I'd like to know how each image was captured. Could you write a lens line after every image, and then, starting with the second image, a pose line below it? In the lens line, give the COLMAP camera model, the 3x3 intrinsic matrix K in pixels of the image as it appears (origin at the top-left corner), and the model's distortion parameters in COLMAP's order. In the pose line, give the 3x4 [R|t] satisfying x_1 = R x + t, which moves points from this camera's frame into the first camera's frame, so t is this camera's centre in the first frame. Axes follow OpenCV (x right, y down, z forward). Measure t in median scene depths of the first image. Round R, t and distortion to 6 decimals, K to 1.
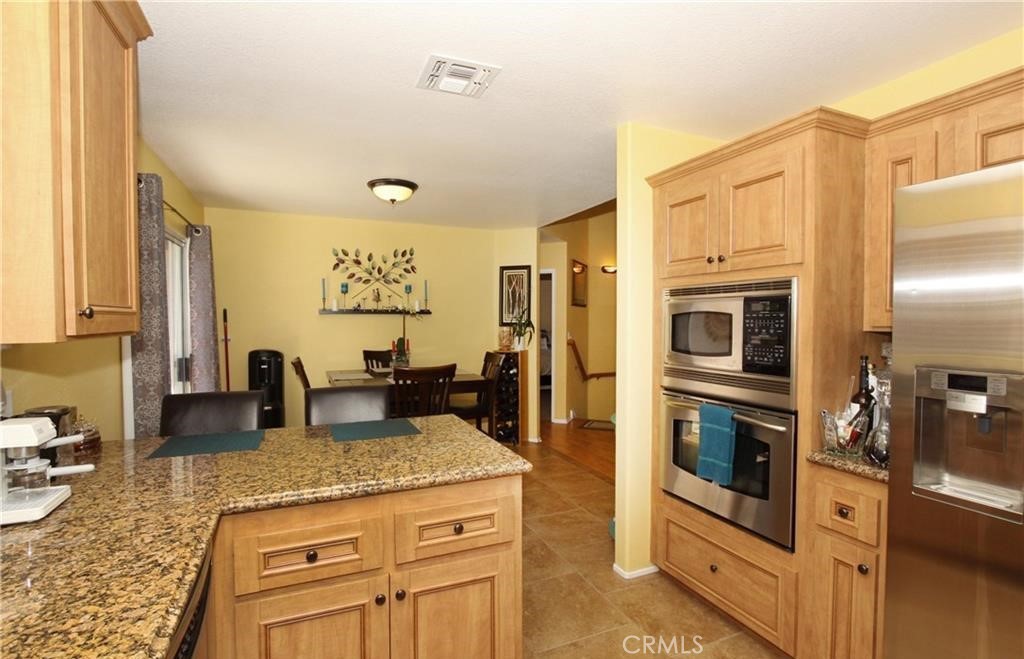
lens RADIAL K [[482.3, 0, 507.0], [0, 482.3, 332.3], [0, 0, 1]] dist [-0.003289, -0.000157]
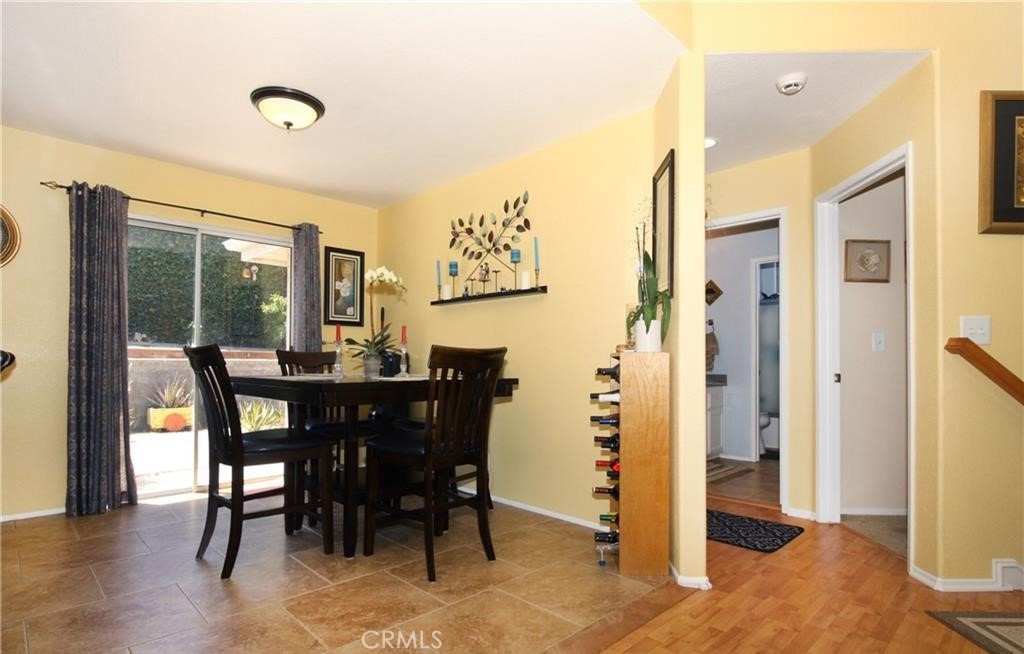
lens RADIAL K [[533.4, 0, 501.2], [0, 533.4, 357.6], [0, 0, 1]] dist [-0.029761, 0.000146]
pose [[0.362187, -0.000612, -0.932105, 0.456276], [-0.021871, 0.999719, -0.009154, 0.051798], [0.931849, 0.023701, 0.362072, 0.748399]]
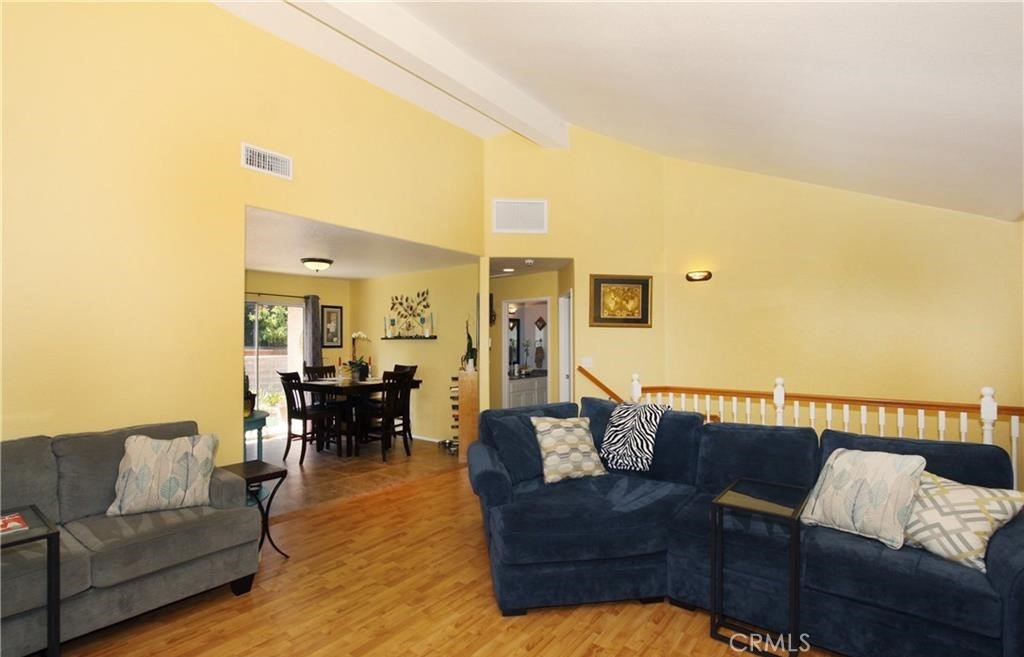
lens RADIAL K [[482.3, 0, 508.7], [0, 482.3, 332.5], [0, 0, 1]] dist [-0.003289, -0.000157]
pose [[0.490058, -0.007418, -0.871658, 1.116914], [-0.012264, 0.999806, -0.015403, -0.039211], [0.871604, 0.018239, 0.489872, 0.562828]]
